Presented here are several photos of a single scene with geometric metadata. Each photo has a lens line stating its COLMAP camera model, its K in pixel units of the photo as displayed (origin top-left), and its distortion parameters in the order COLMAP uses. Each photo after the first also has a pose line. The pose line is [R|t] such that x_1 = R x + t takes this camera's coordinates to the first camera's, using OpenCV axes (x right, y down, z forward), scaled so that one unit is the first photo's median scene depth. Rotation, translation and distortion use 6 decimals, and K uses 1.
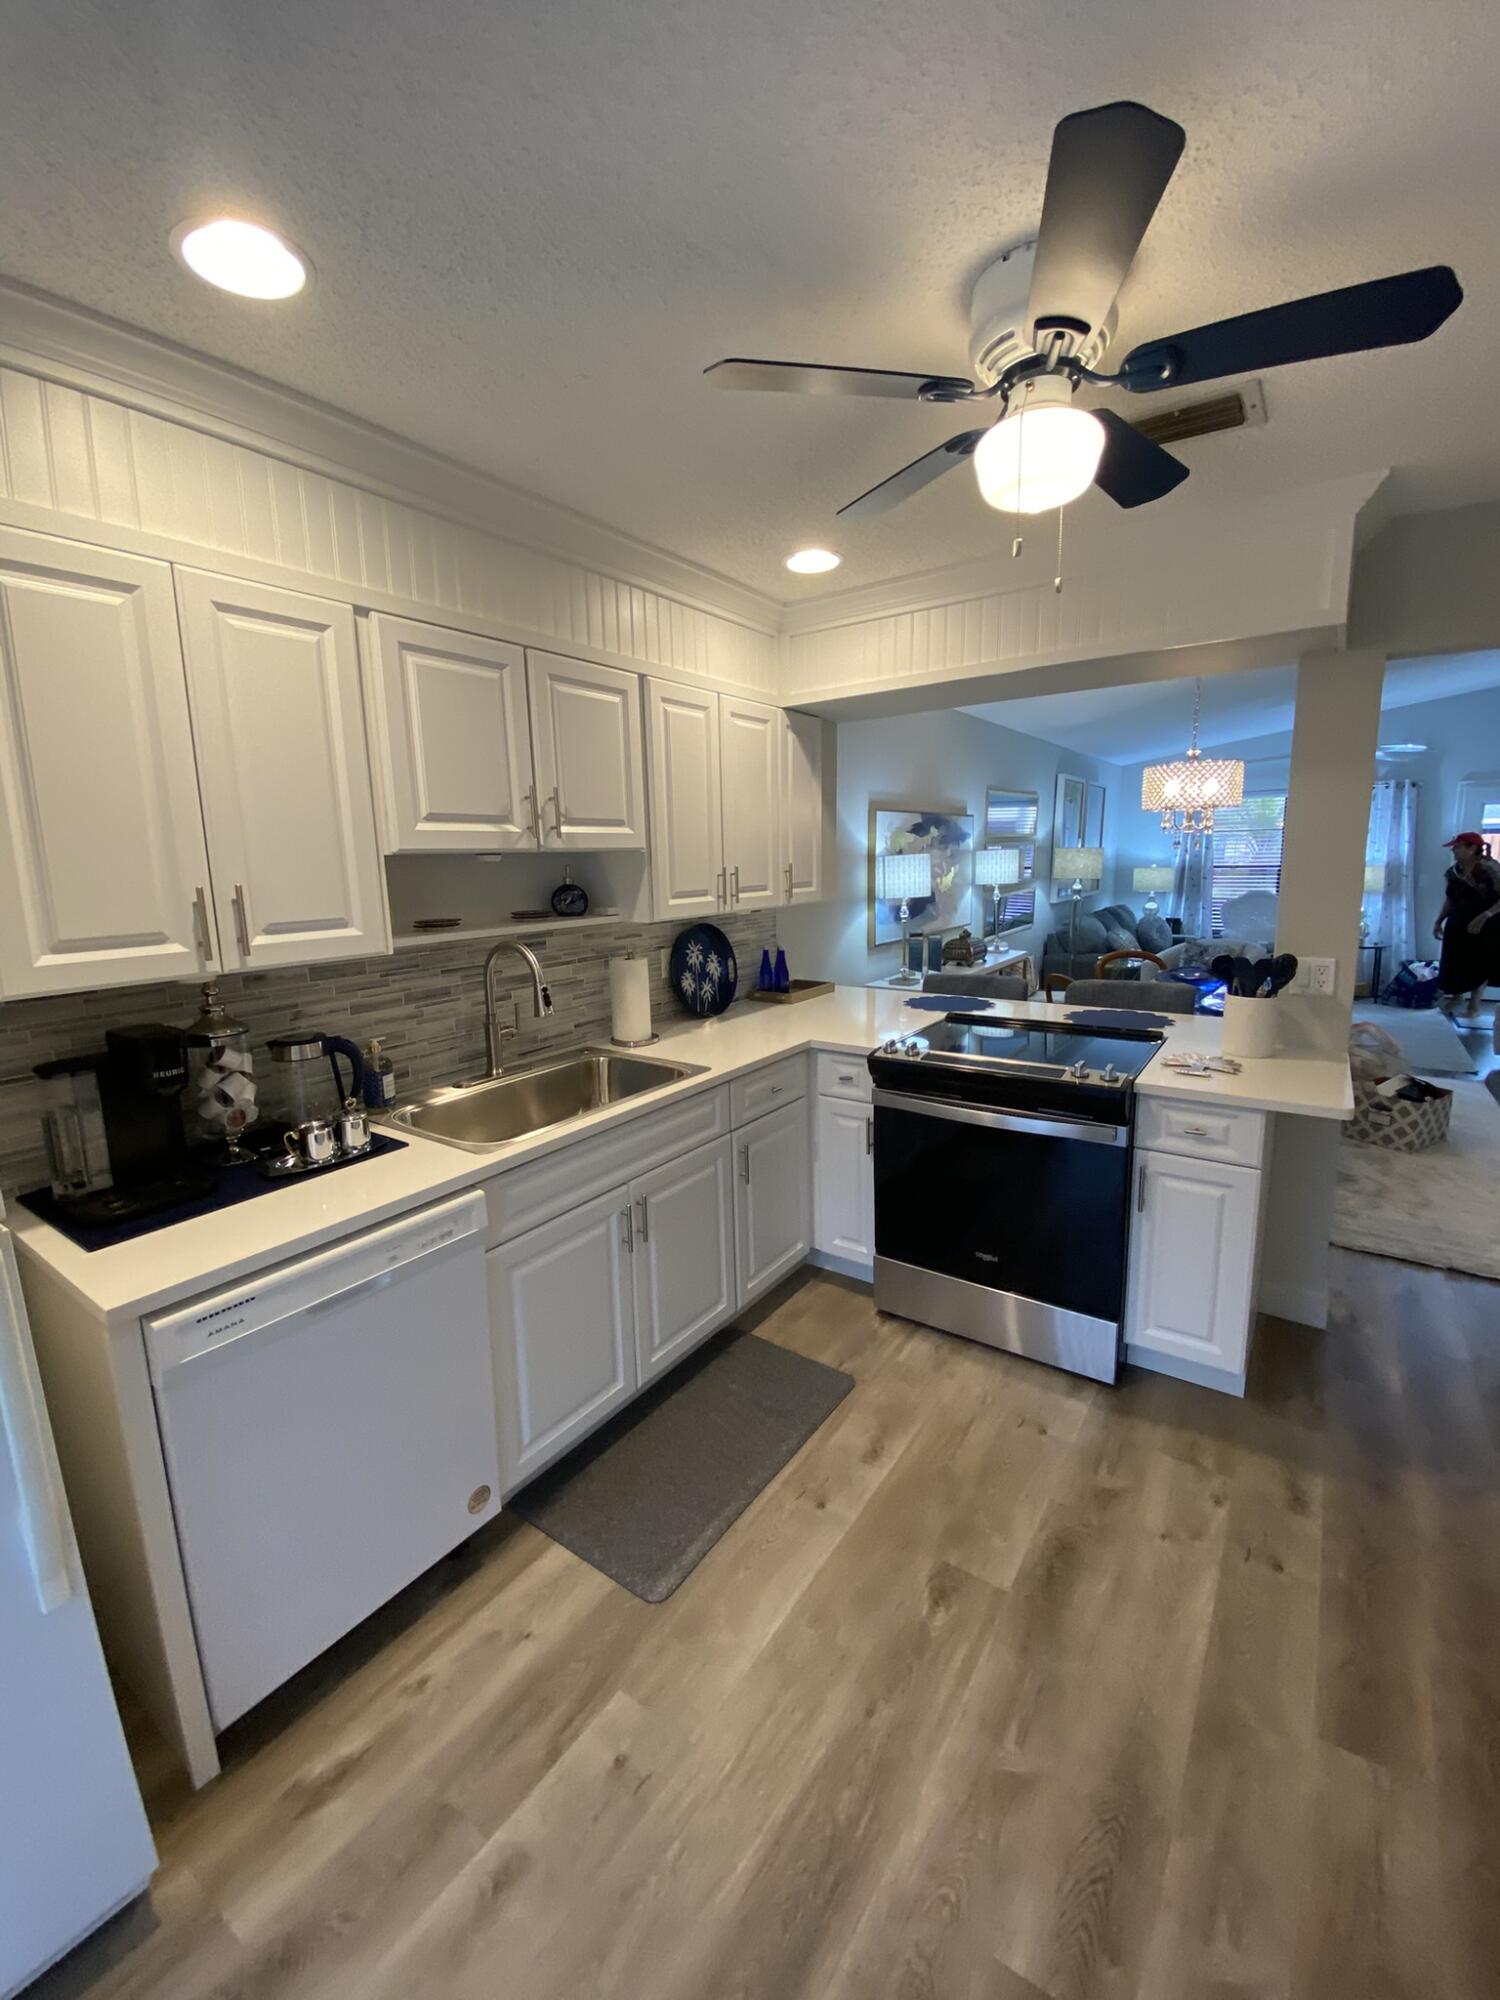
lens RADIAL K [[816.6, 0, 750.0], [0, 816.6, 1000.0], [0, 0, 1]] dist [0.023116, -0.021050]
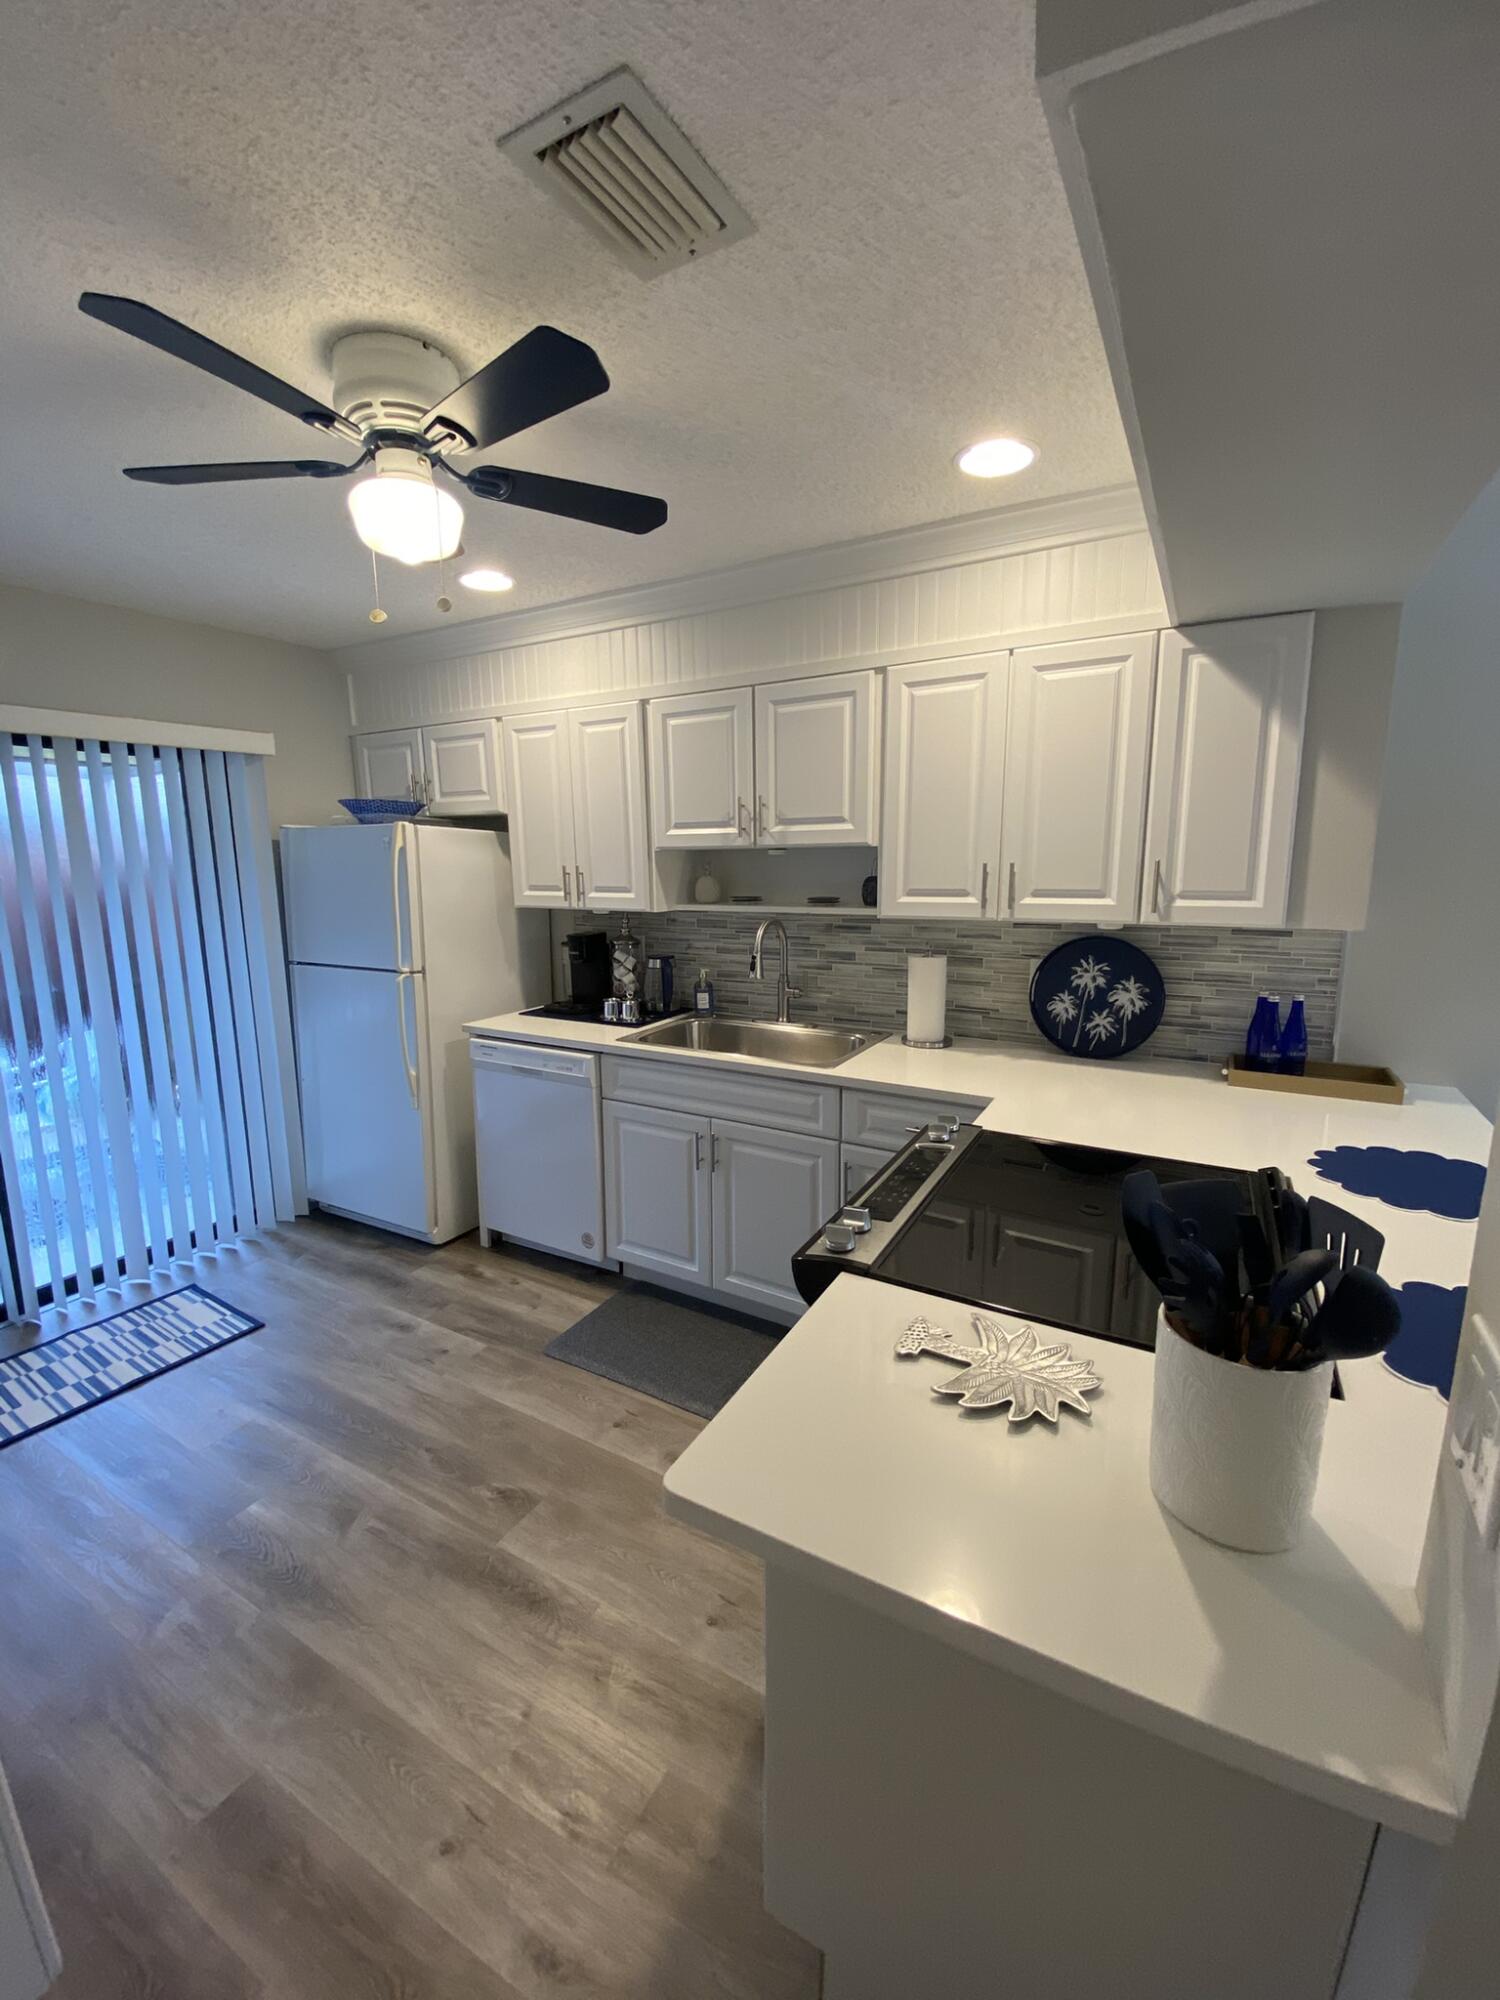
lens RADIAL K [[816.6, 0, 750.0], [0, 816.6, 1000.0], [0, 0, 1]] dist [0.023116, -0.021050]
pose [[0.089841, 0.200172, -0.975633, 1.150208], [-0.163128, 0.969323, 0.183856, -0.210871], [0.982506, 0.142635, 0.119738, 1.001739]]
